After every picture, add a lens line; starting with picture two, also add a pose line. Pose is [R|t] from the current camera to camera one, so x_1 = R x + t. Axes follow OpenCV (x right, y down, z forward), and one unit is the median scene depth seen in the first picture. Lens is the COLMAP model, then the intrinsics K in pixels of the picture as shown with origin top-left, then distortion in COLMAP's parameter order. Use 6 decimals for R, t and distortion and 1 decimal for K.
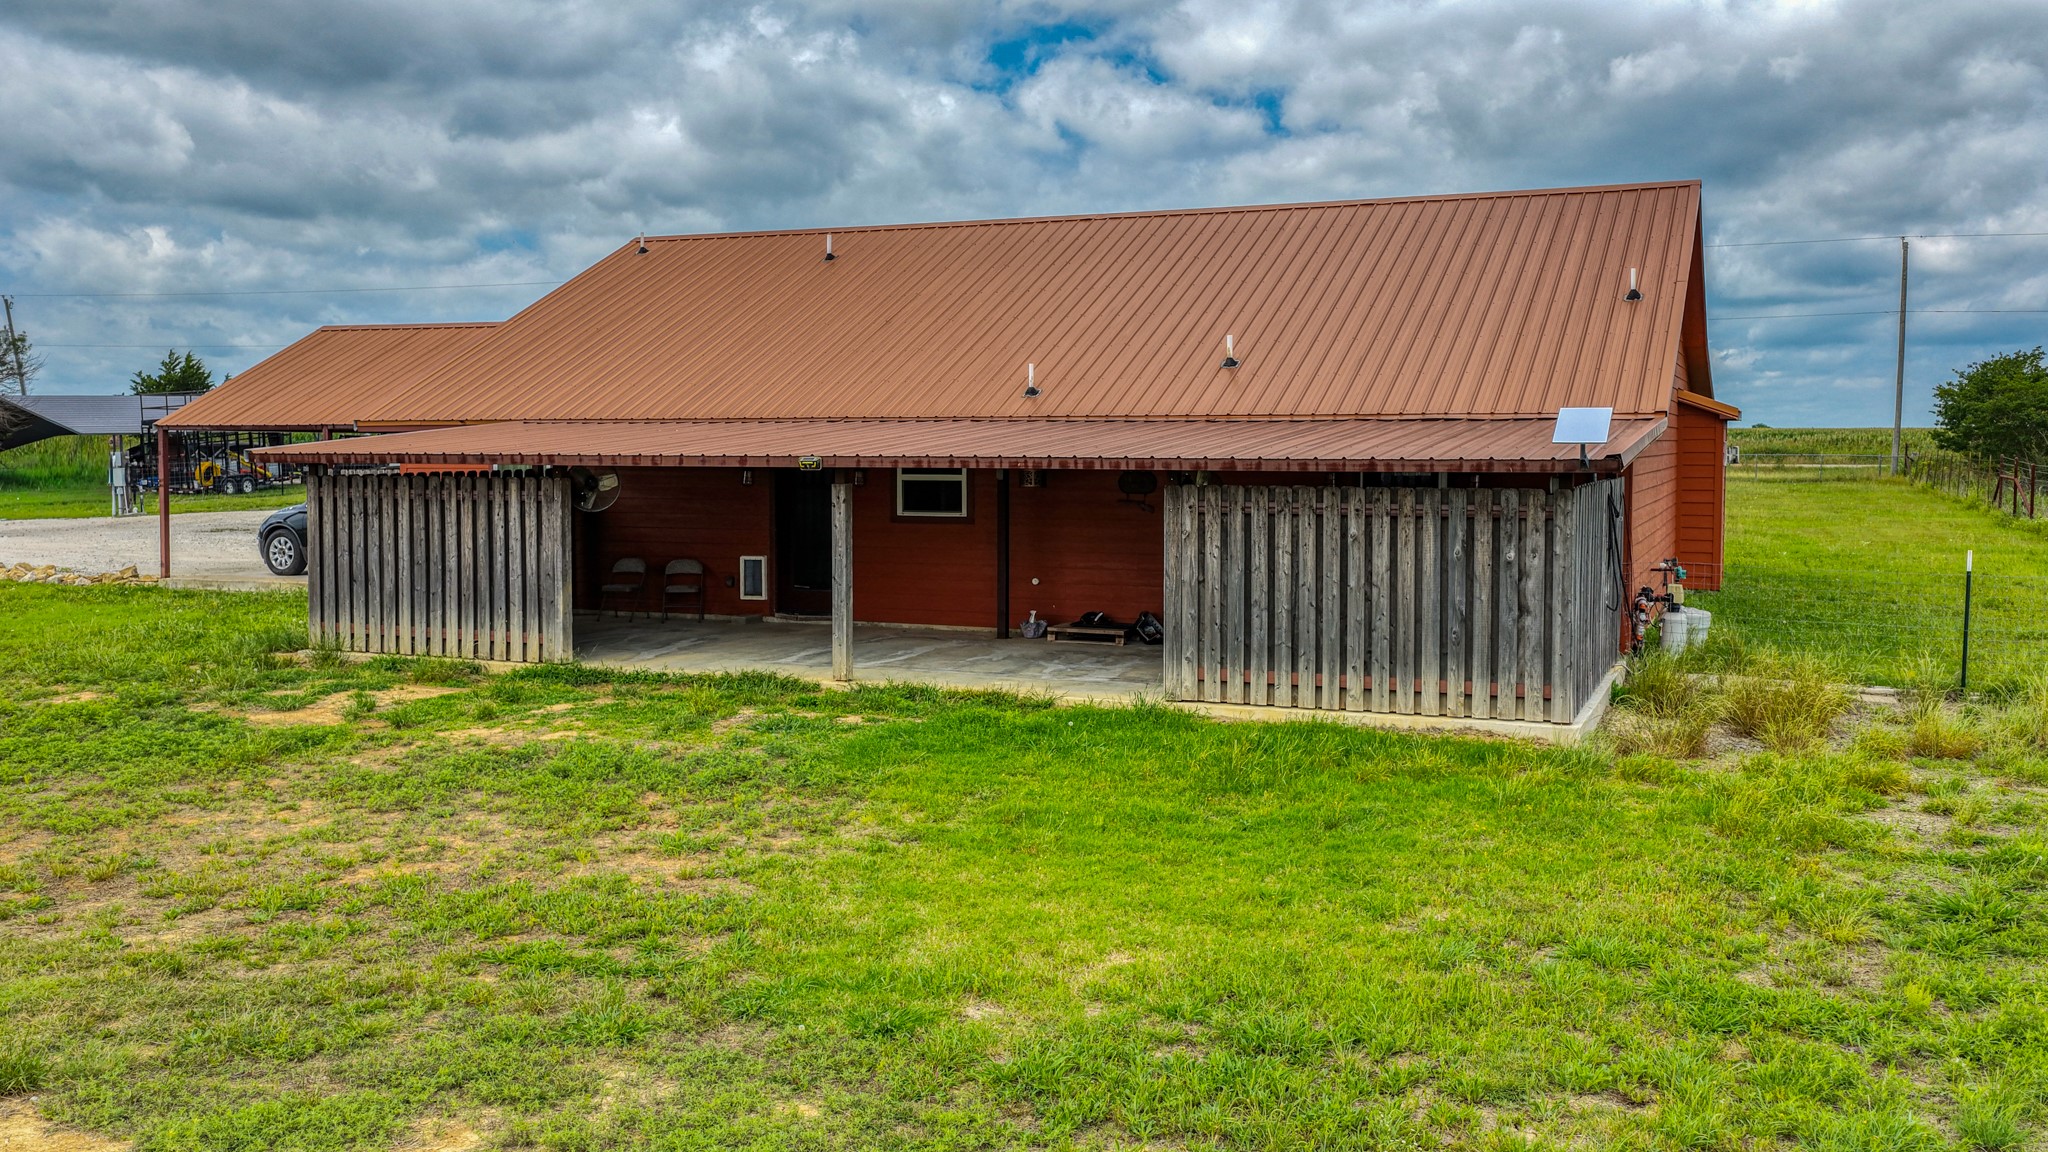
lens RADIAL K [[1776.2, 0, 1024.0], [0, 1776.2, 576.0], [0, 0, 1]] dist [0.001798, 0.004743]
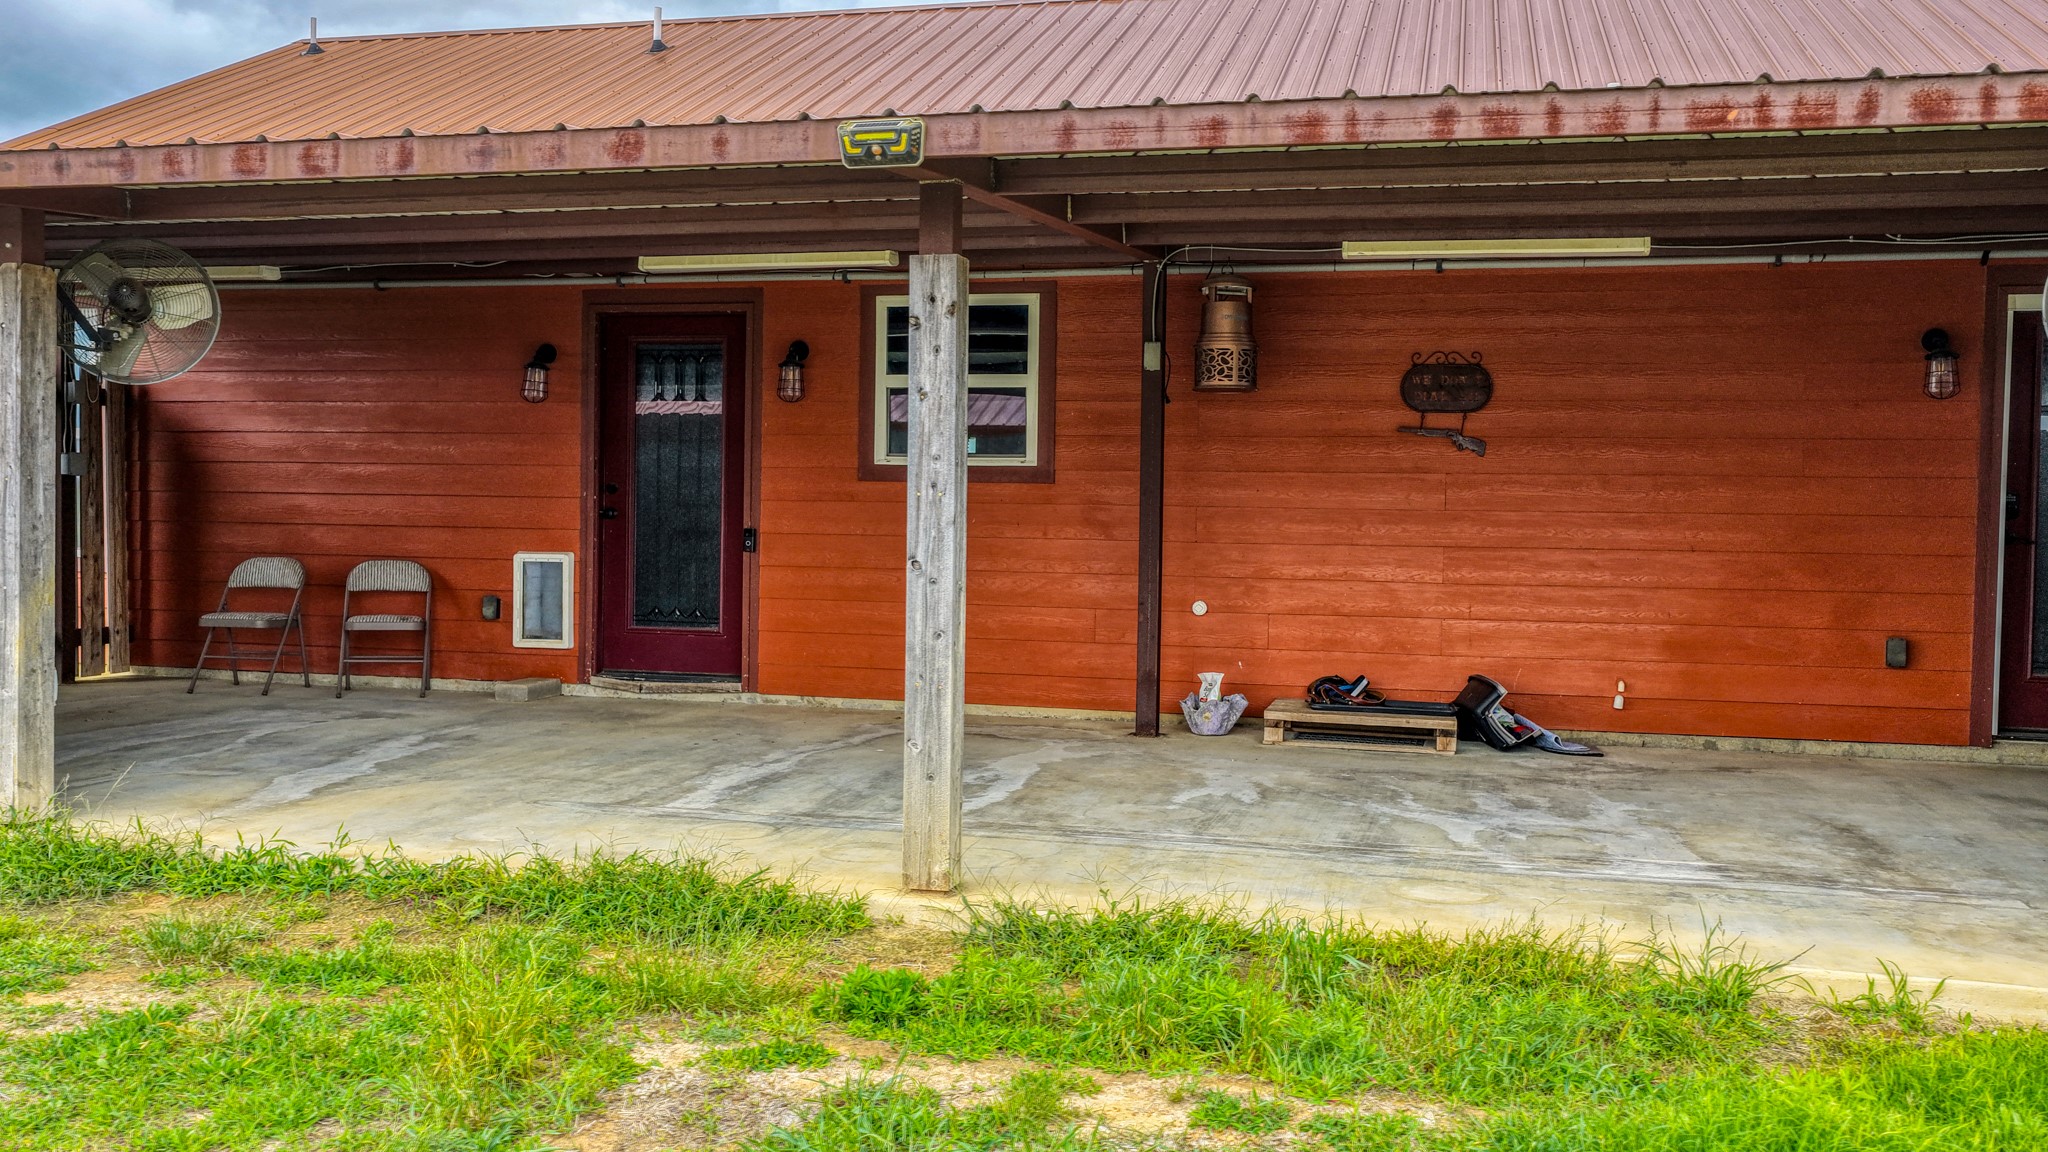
lens RADIAL K [[1902.7, 0, 1024.0], [0, 1902.7, 576.0], [0, 0, 1]] dist [0.005969, 0.006103]
pose [[0.989908, 0.011764, 0.141224, -0.108118], [-0.006729, 0.999326, -0.036077, 0.012863], [-0.141554, 0.034763, 0.989320, 0.537204]]
